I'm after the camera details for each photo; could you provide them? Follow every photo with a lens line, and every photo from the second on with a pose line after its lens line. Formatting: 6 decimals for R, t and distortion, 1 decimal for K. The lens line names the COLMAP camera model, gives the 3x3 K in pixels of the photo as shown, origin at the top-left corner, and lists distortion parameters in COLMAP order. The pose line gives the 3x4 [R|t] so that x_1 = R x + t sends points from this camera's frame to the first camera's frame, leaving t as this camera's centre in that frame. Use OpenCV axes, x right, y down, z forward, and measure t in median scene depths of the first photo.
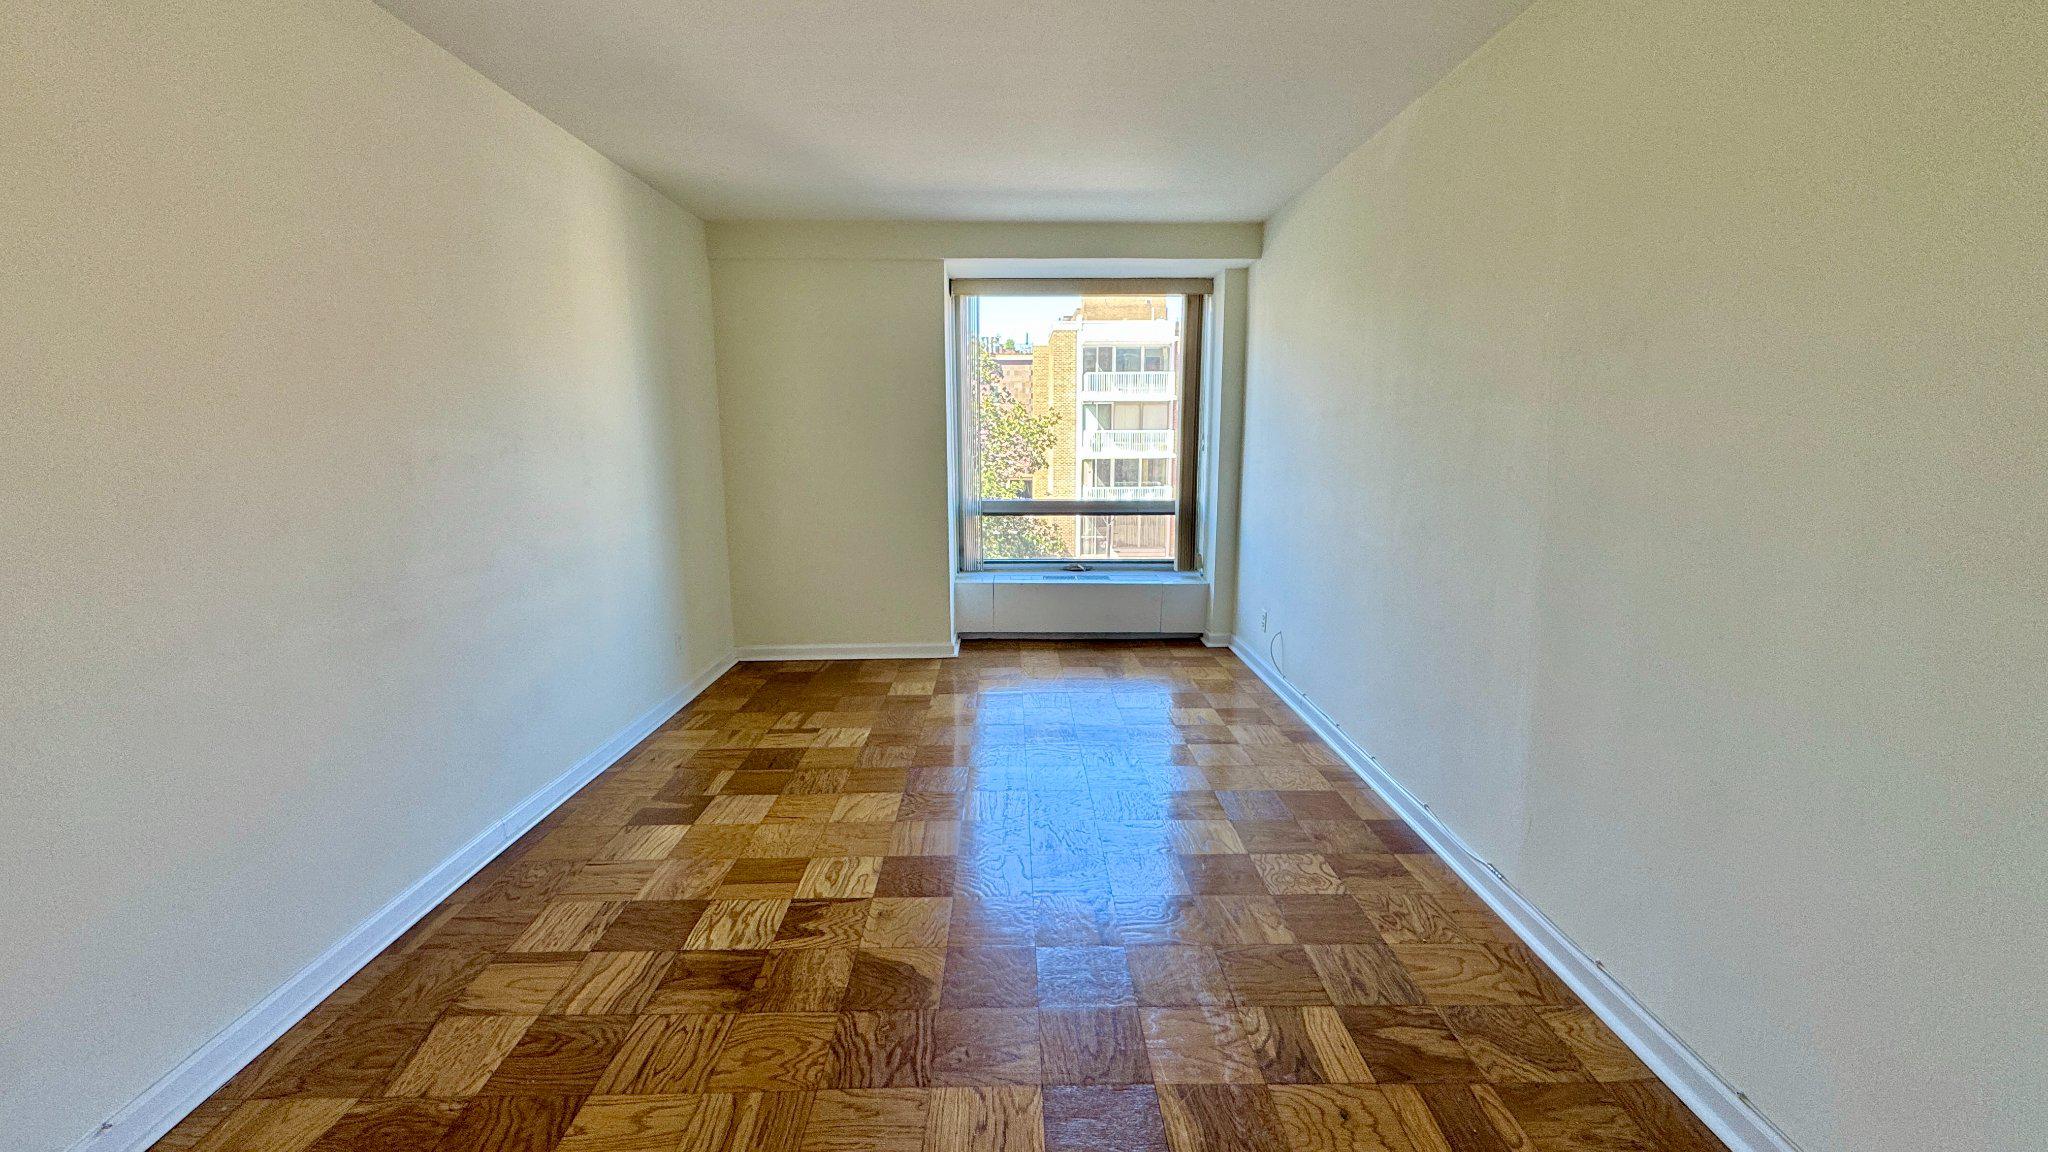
lens RADIAL K [[812.8, 0, 1024.0], [0, 812.8, 576.0], [0, 0, 1]] dist [-0.001388, -0.000013]
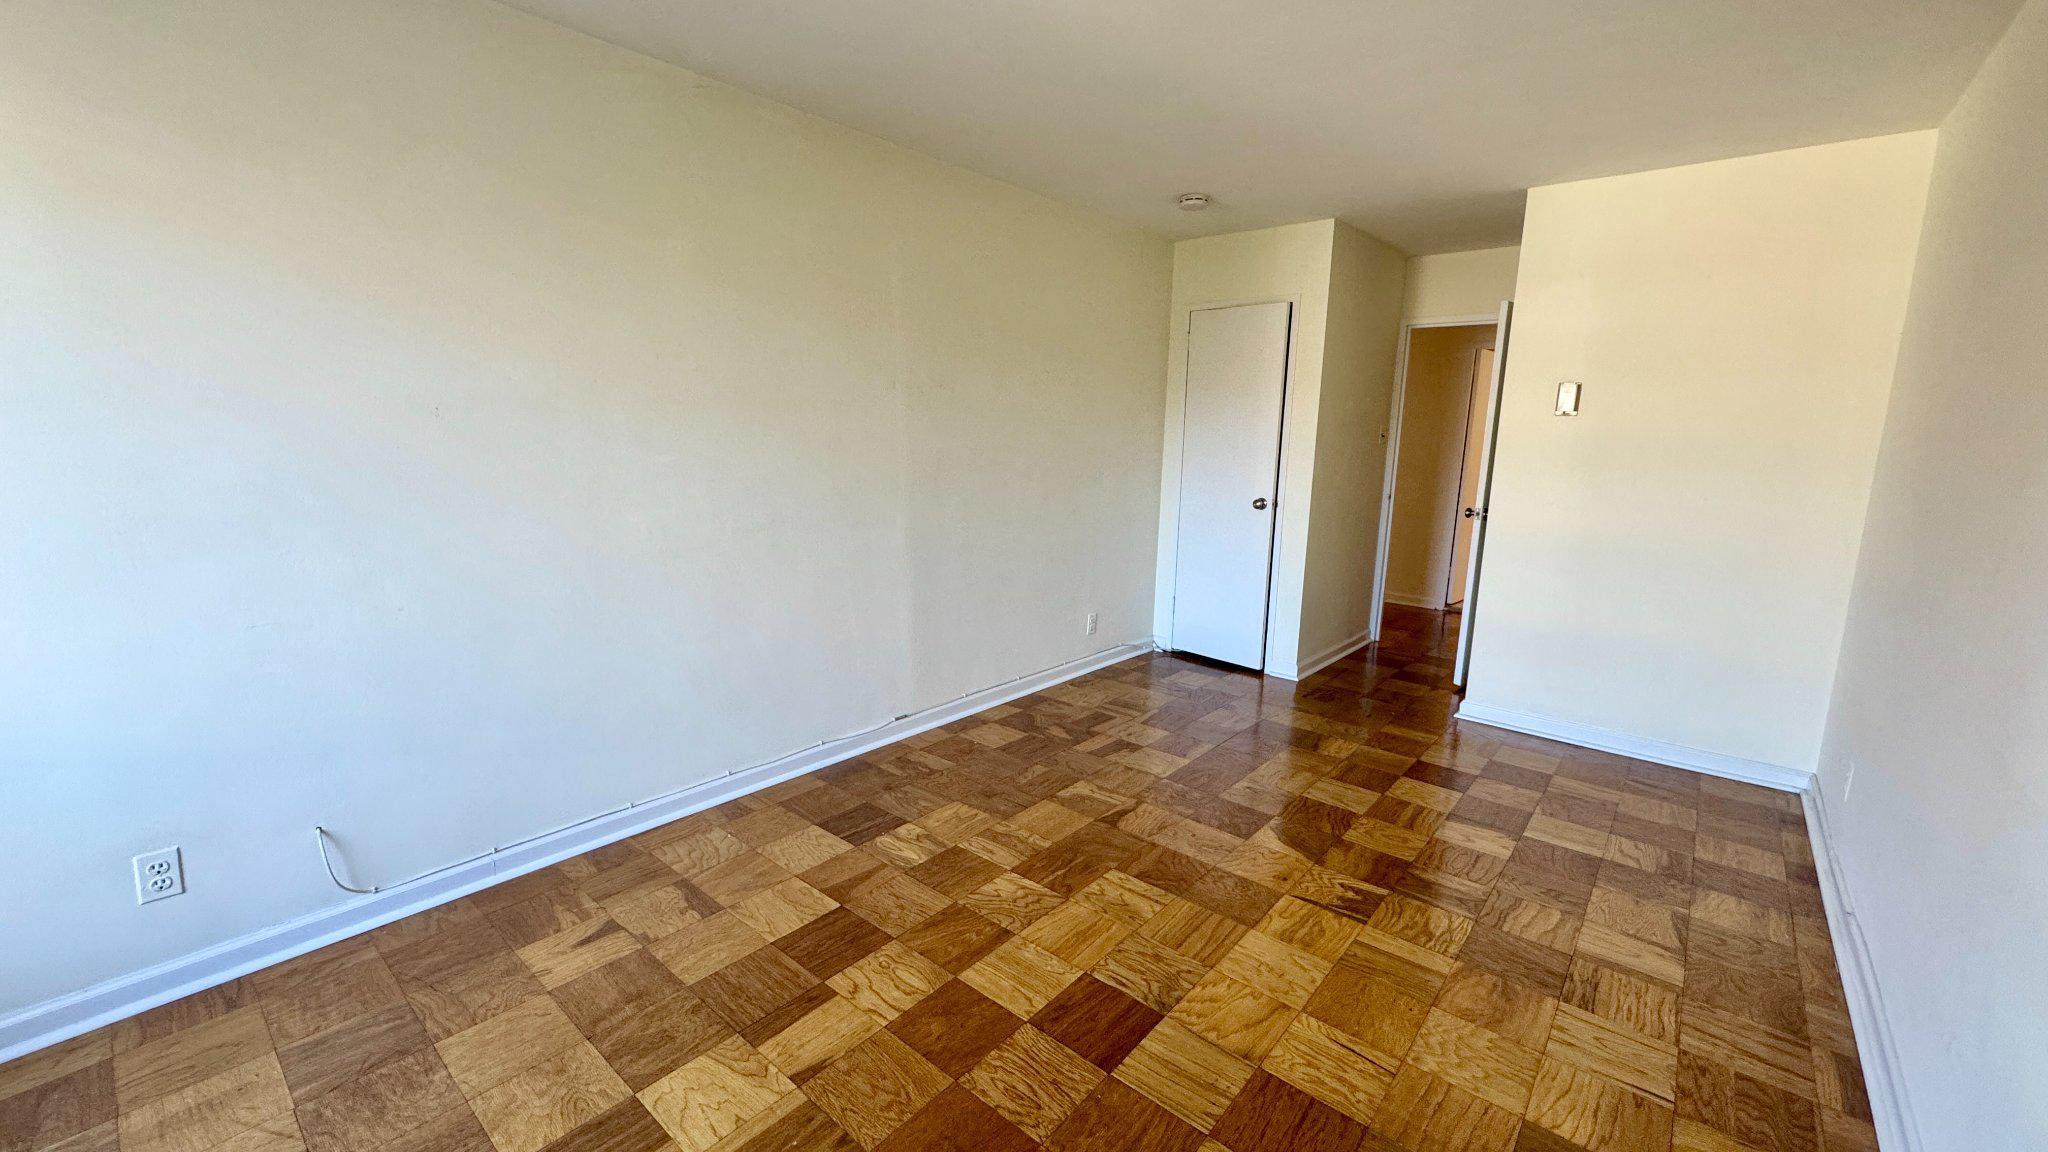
lens RADIAL K [[812.8, 0, 1024.0], [0, 812.8, 576.0], [0, 0, 1]] dist [-0.001388, -0.000013]
pose [[-0.747324, -0.131411, 0.651336, -0.624107], [0.094710, 0.949173, 0.300169, -0.366445], [-0.657676, 0.286012, -0.696893, 2.041270]]
